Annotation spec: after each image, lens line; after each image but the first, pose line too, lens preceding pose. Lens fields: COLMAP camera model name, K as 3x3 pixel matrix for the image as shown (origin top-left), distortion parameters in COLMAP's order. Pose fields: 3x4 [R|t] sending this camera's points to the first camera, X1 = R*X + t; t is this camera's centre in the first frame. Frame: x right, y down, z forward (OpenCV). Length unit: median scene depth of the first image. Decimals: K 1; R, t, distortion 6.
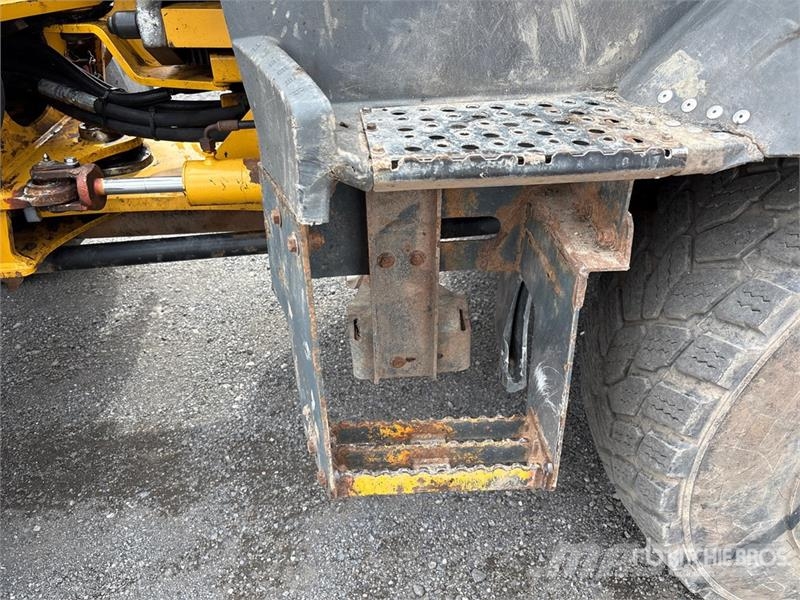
lens RADIAL K [[601.7, 0, 399.4], [0, 601.7, 301.7], [0, 0, 1]] dist [0.014538, 0.008852]
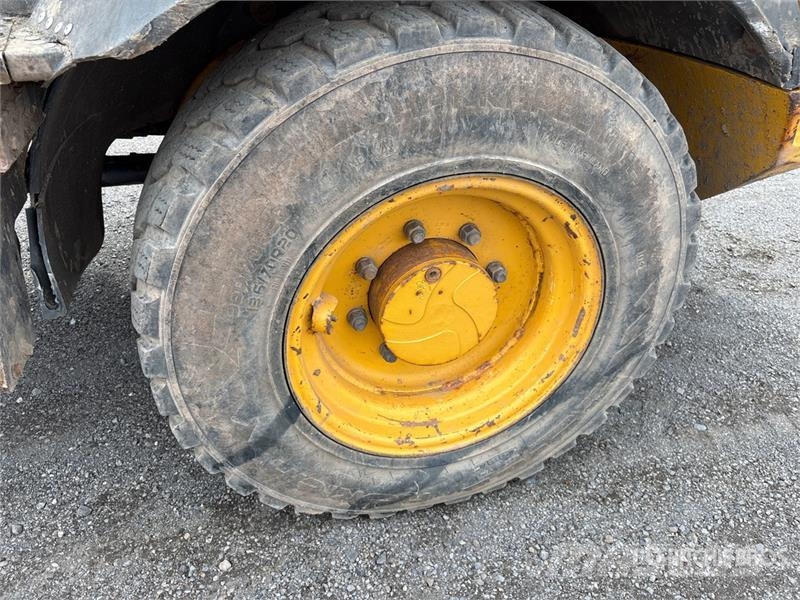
lens RADIAL K [[601.7, 0, 400.2], [0, 601.7, 298.5], [0, 0, 1]] dist [0.014538, 0.008852]
pose [[0.990759, -0.045045, 0.127939, 0.548251], [0.047541, 0.998733, -0.016522, 0.133327], [-0.127032, 0.022452, 0.991644, -0.104663]]
